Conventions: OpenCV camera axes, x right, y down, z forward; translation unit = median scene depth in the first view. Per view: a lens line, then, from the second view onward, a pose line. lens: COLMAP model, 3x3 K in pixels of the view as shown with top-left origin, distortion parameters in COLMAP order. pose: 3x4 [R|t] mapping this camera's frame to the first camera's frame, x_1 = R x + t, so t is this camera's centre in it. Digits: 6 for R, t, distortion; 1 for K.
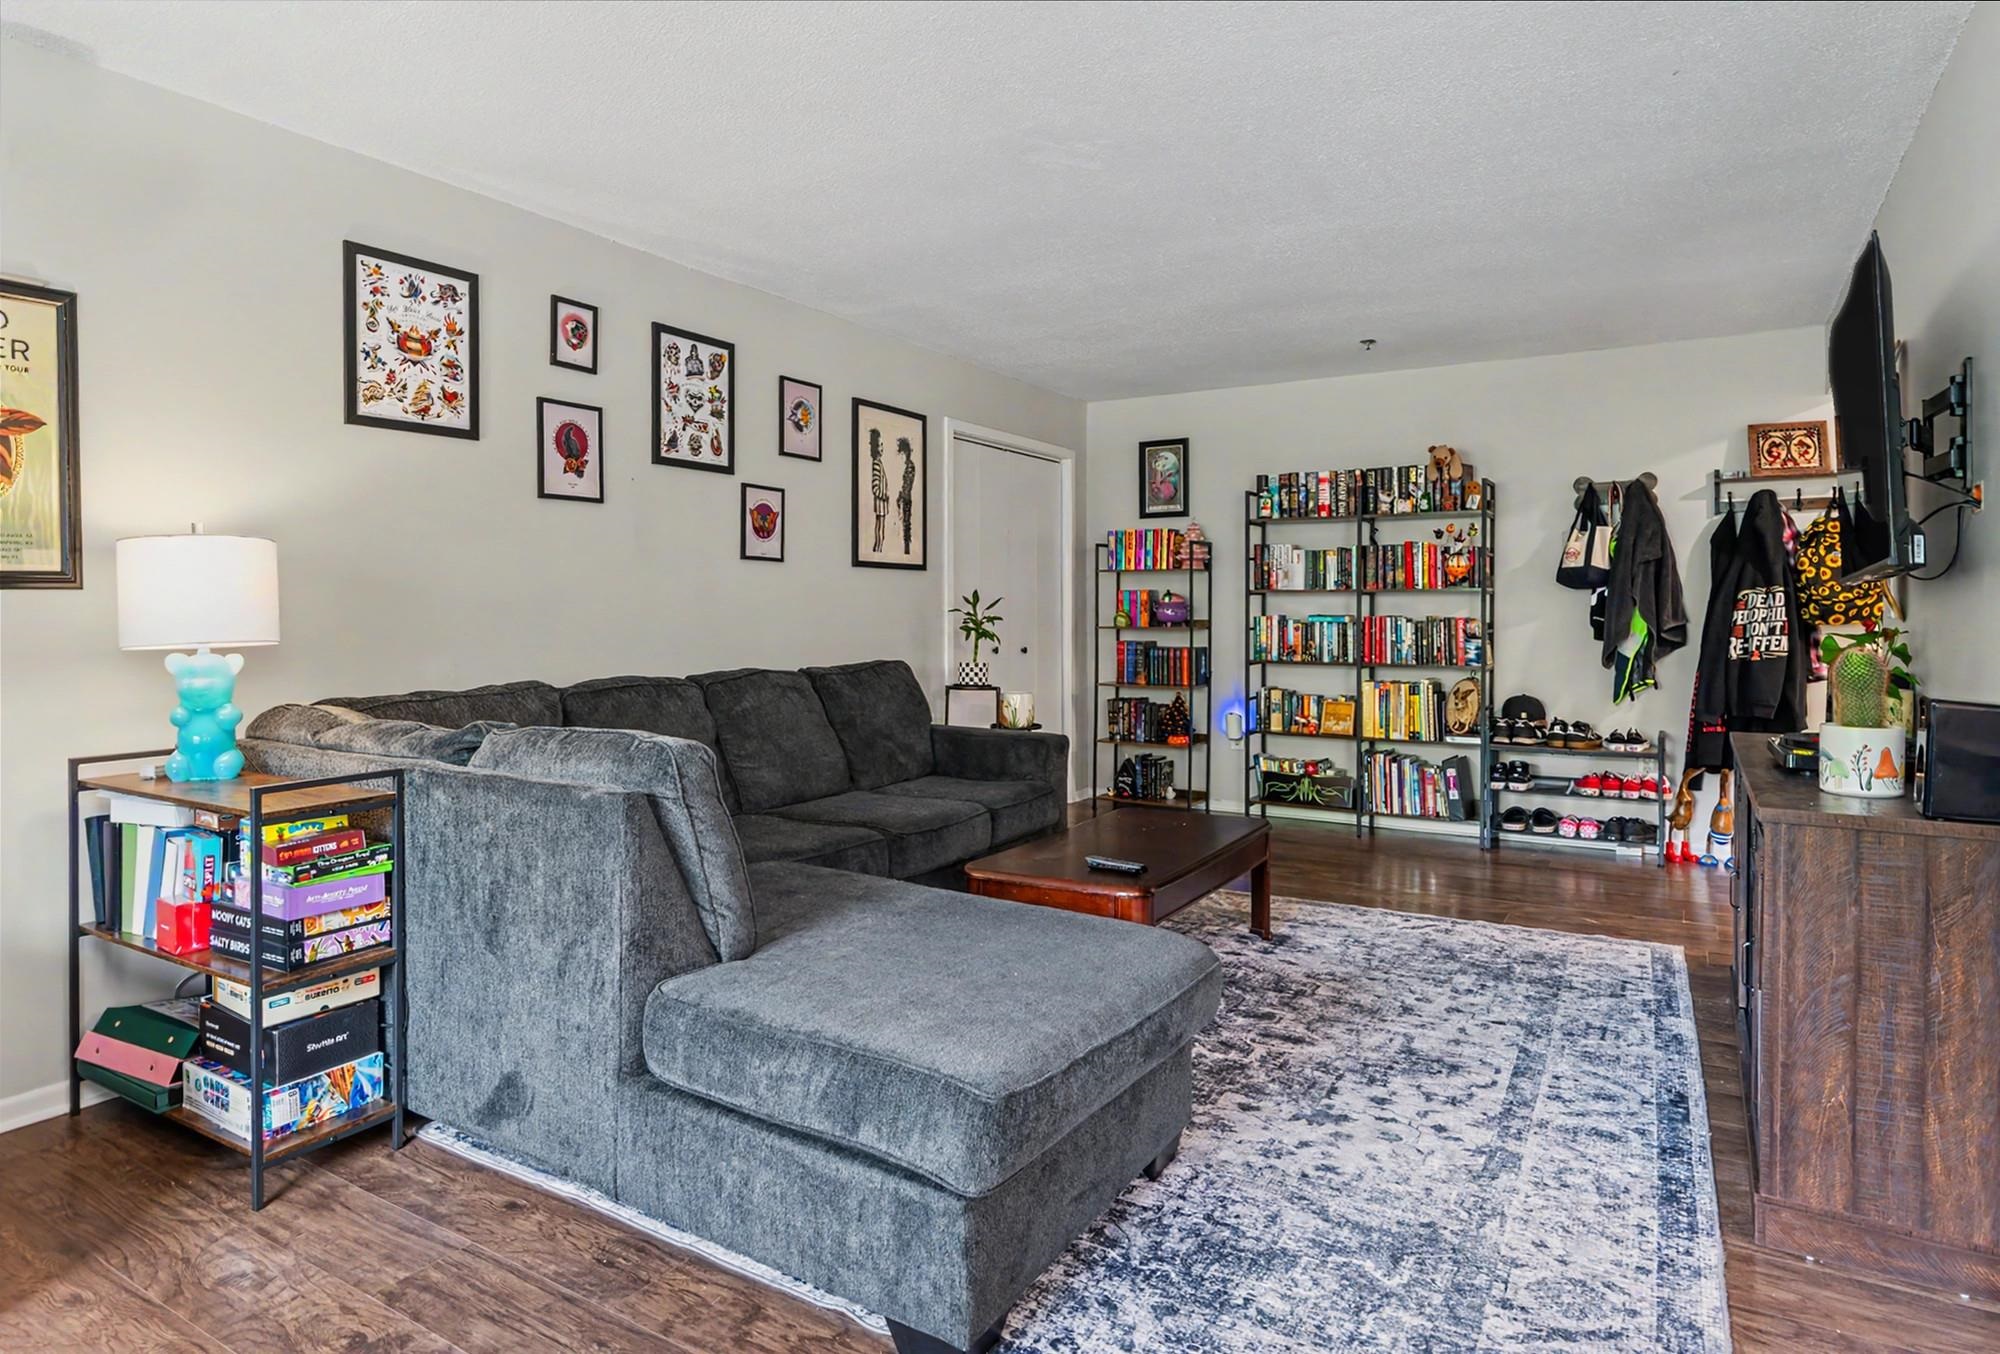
lens RADIAL K [[1141.6, 0, 981.8], [0, 1141.6, 611.3], [0, 0, 1]] dist [-0.001667, 0.000110]
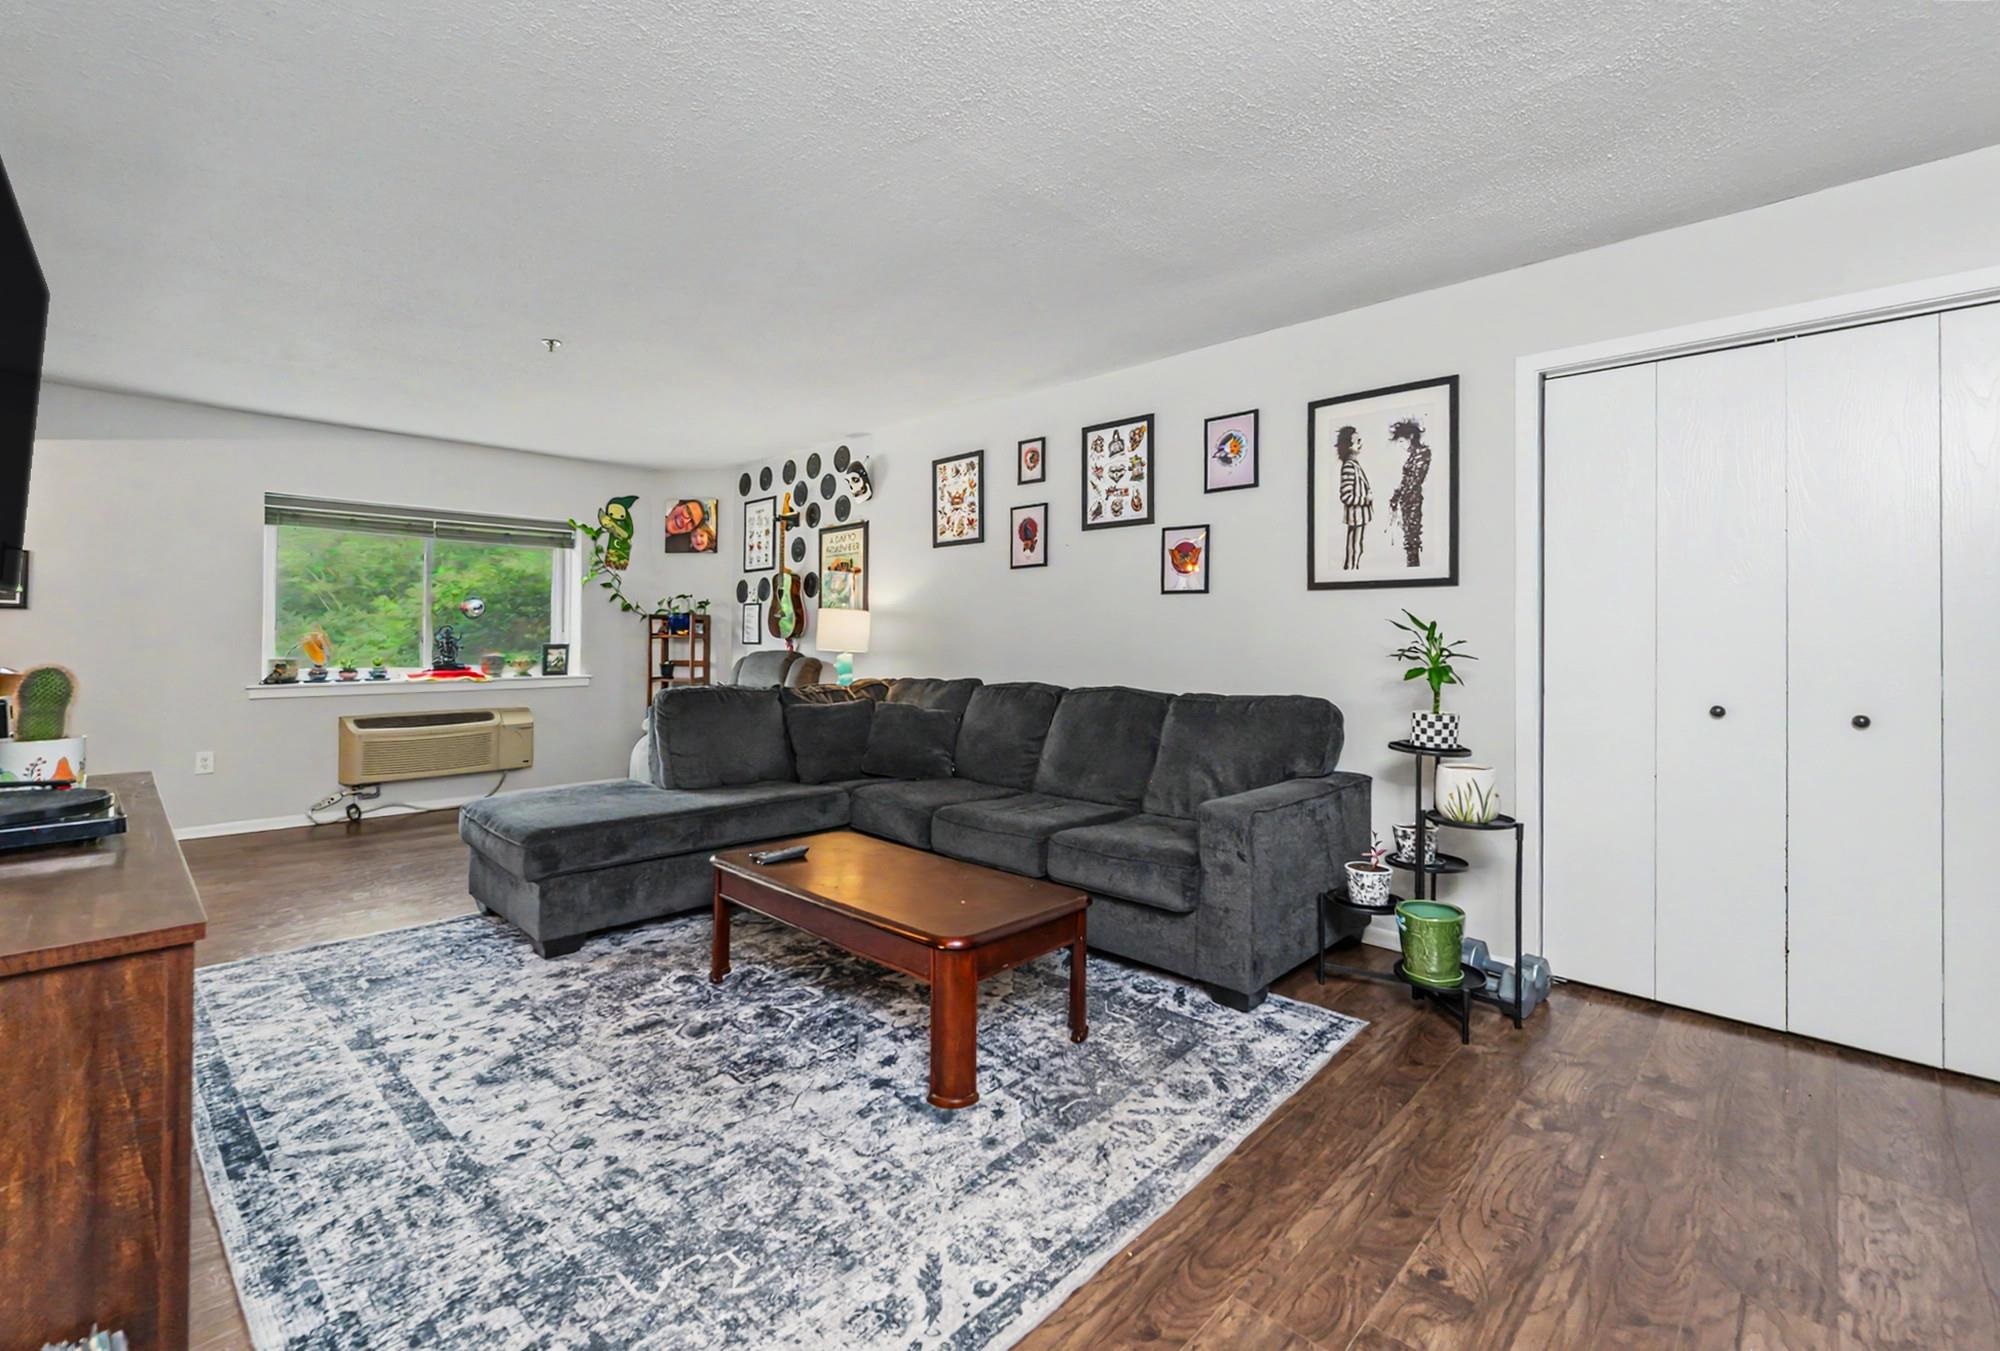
lens RADIAL K [[867.6, 0, 997.3], [0, 867.6, 627.8], [0, 0, 1]] dist [-0.002678, -0.000468]
pose [[-0.208366, -0.013414, -0.977959, 0.747498], [-0.005972, 0.999905, -0.012442, 0.000456], [0.978033, 0.003248, -0.208426, 1.112538]]
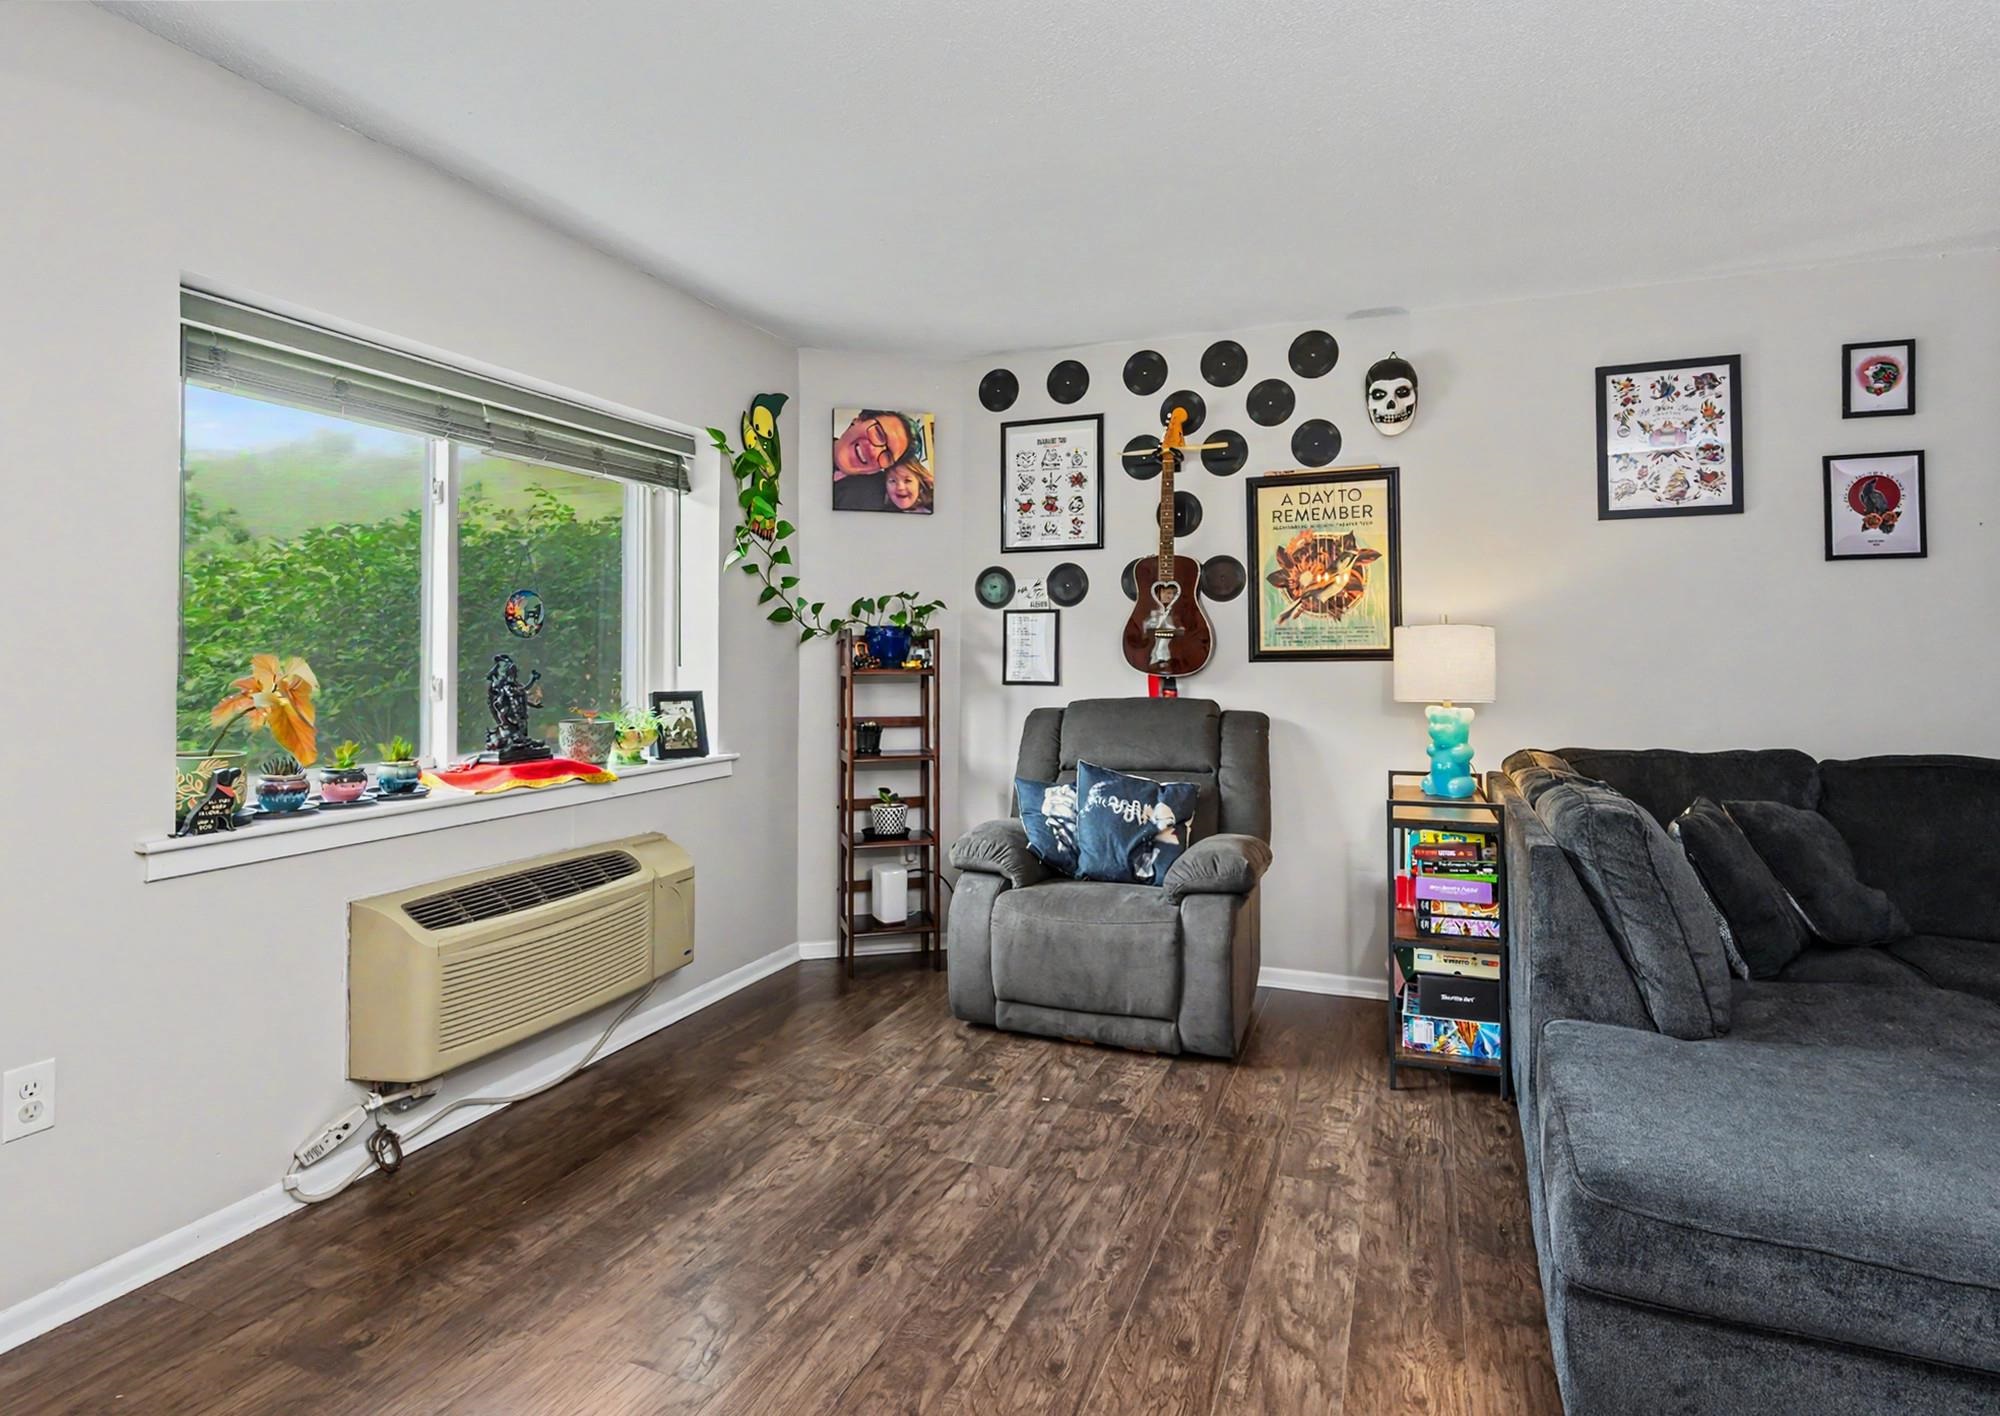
lens RADIAL K [[1083.7, 0, 984.7], [0, 1083.7, 636.1], [0, 0, 1]] dist [-0.004547, -0.001243]
pose [[0.172228, -0.016351, -0.984921, 0.345916], [-0.002136, 0.999854, -0.016973, -0.016747], [0.985055, 0.005027, 0.172168, 0.129878]]
